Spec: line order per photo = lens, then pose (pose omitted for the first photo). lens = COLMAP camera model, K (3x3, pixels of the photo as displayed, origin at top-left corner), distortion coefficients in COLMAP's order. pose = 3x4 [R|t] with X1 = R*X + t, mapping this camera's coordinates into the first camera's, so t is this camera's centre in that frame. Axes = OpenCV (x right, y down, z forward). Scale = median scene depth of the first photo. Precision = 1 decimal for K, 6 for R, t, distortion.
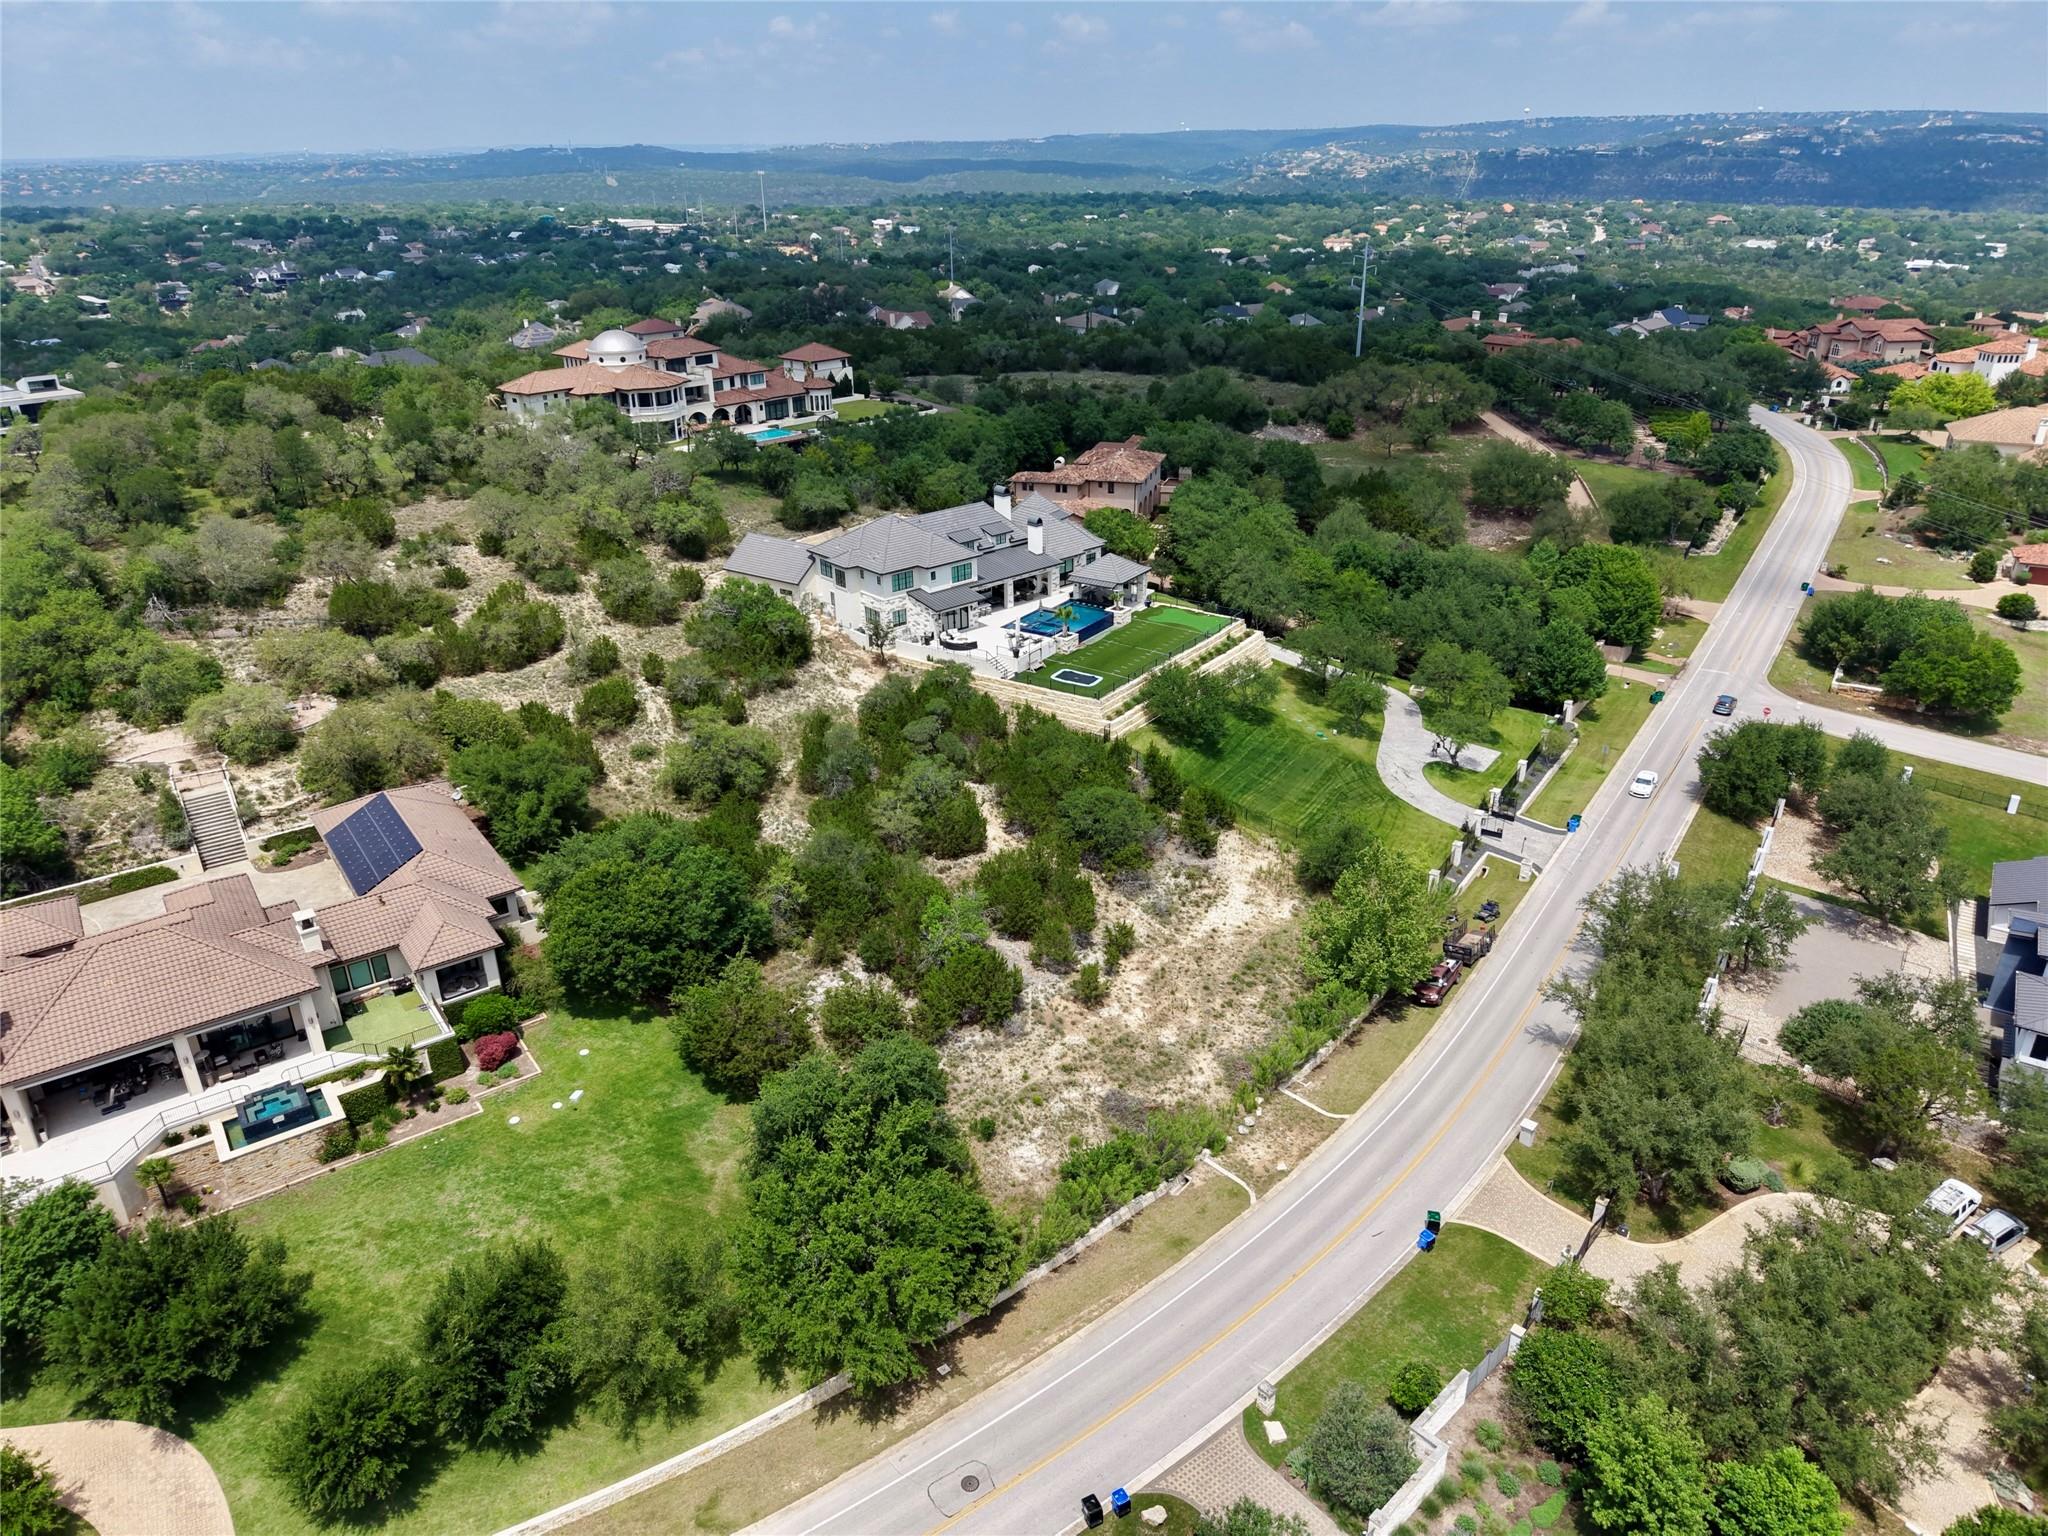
lens RADIAL K [[1353.6, 0, 1024.0], [0, 1353.6, 768.0], [0, 0, 1]] dist [0.029885, -0.024308]
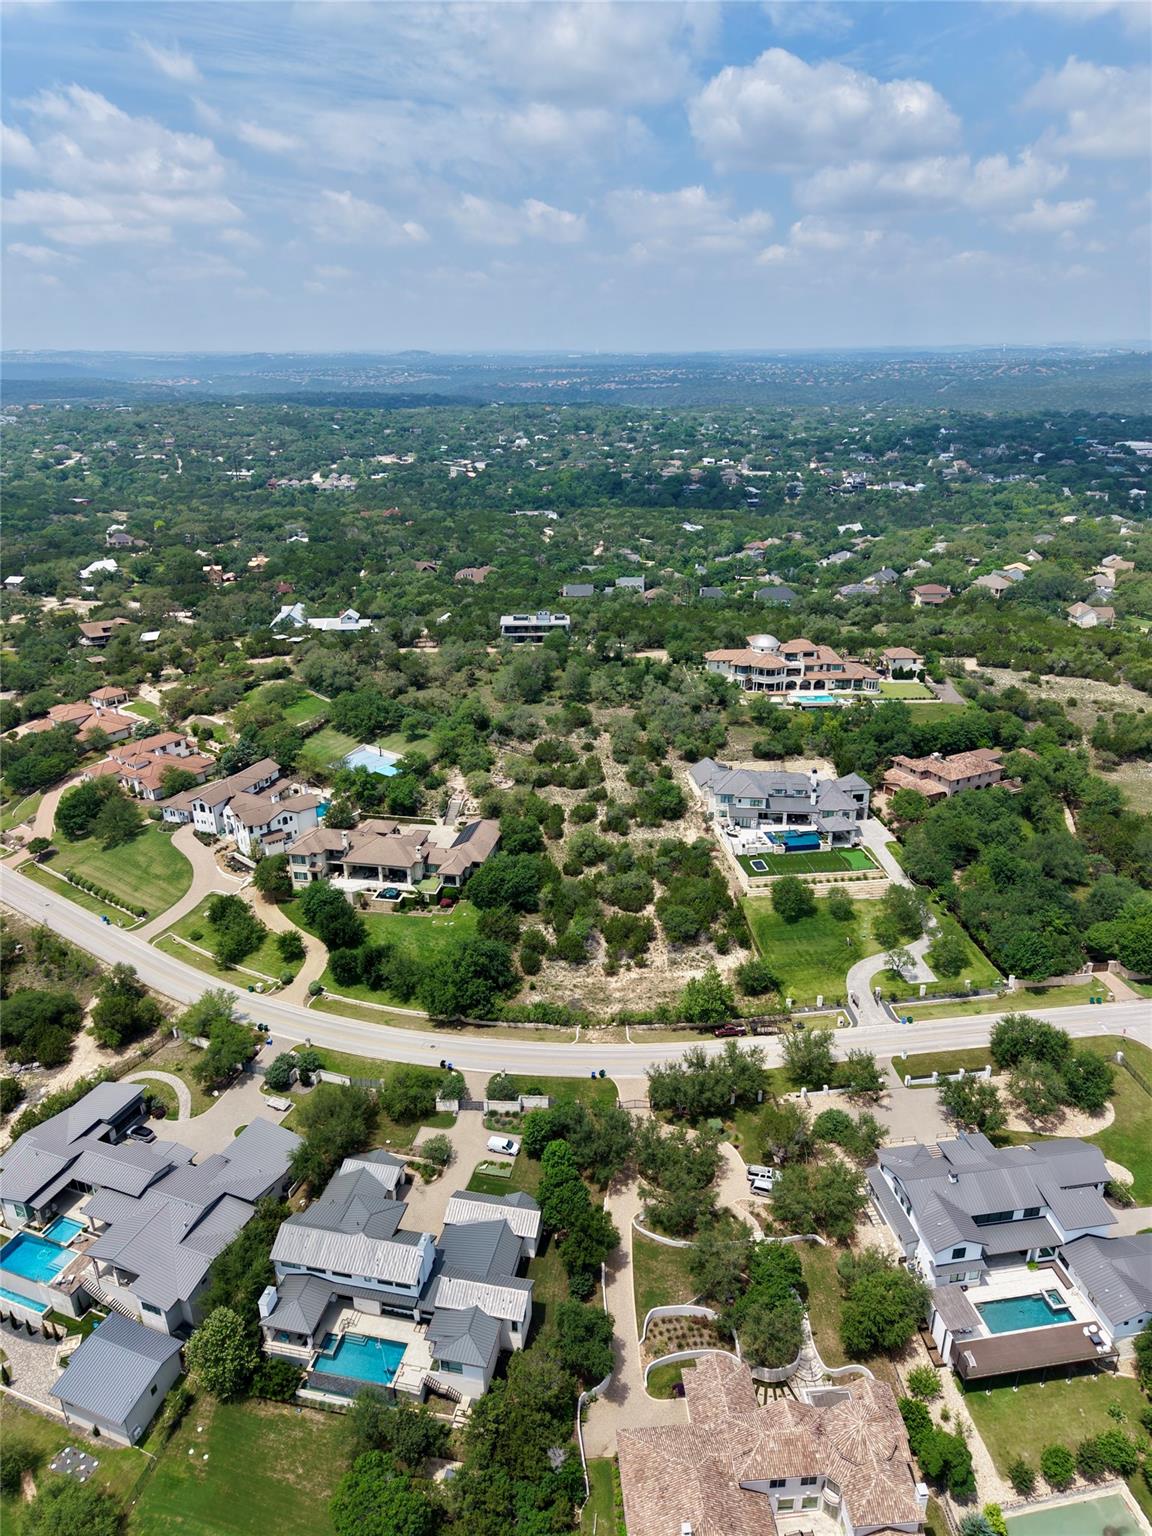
lens RADIAL K [[1015.2, 0, 576.0], [0, 1015.2, 768.0], [0, 0, 1]] dist [0.029885, -0.024308]
pose [[0.683860, 0.280521, -0.673531, 1.198925], [-0.304790, 0.948564, 0.085607, -0.356473], [0.662902, 0.146743, 0.734185, -0.578124]]
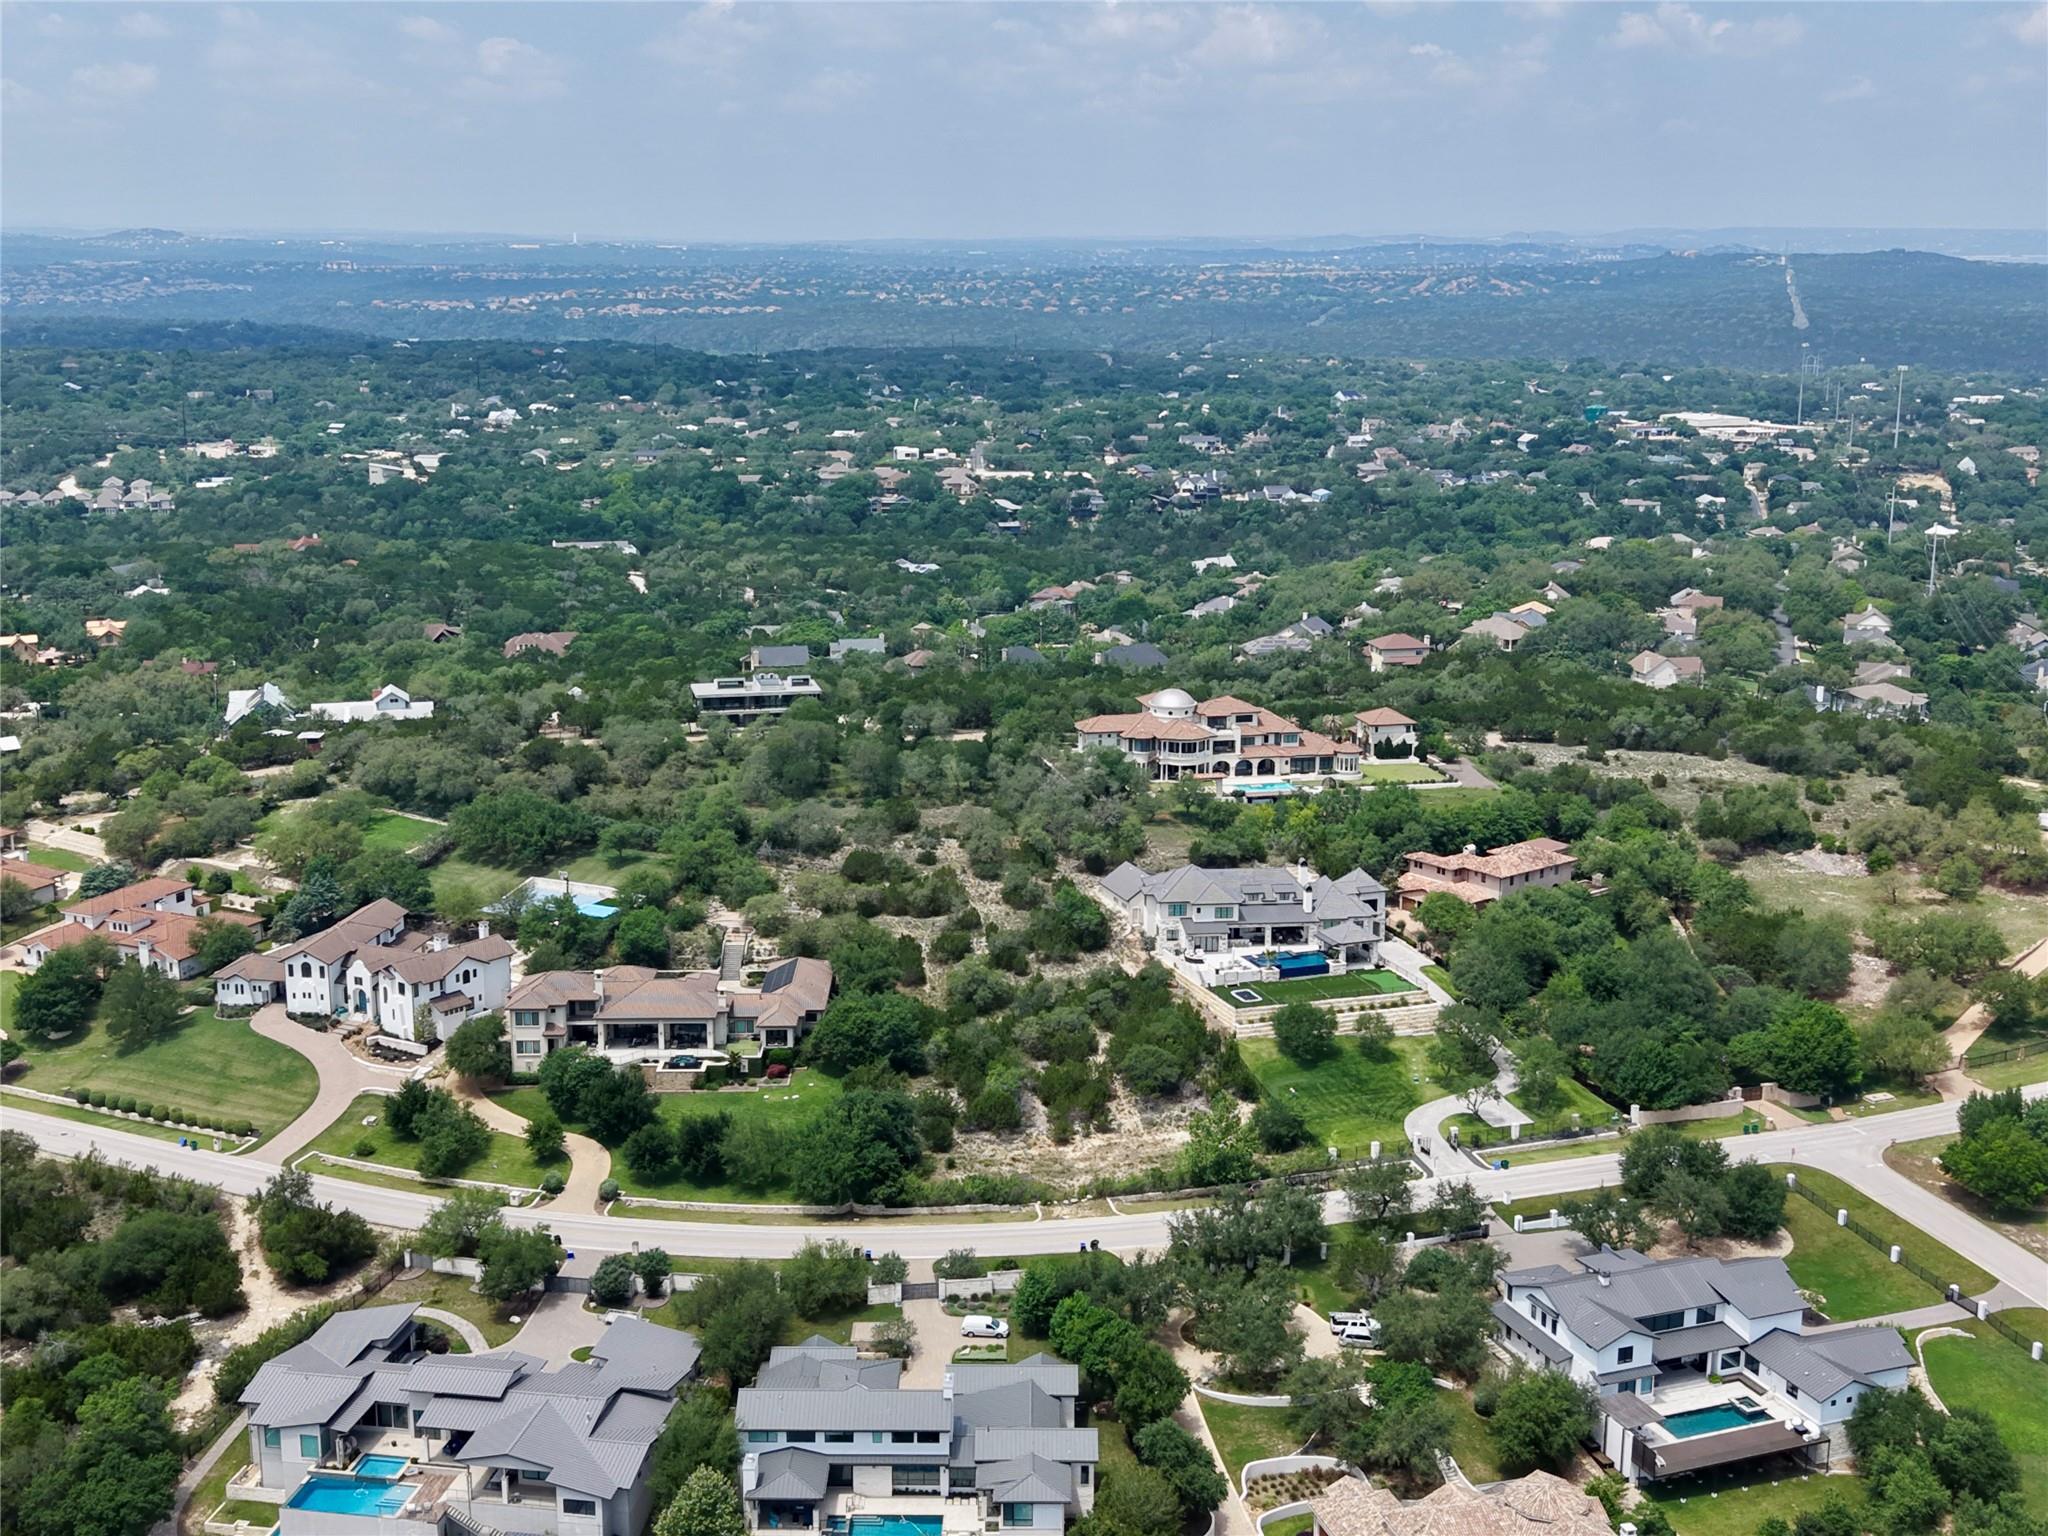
lens RADIAL K [[2295.9, 0, 1024.0], [0, 2295.9, 768.0], [0, 0, 1]] dist [0.172214, -0.481320]
pose [[0.816950, 0.140941, -0.559221, 1.548762], [-0.252178, 0.959362, -0.126611, 0.091409], [0.518651, 0.244458, 0.819293, -1.542019]]
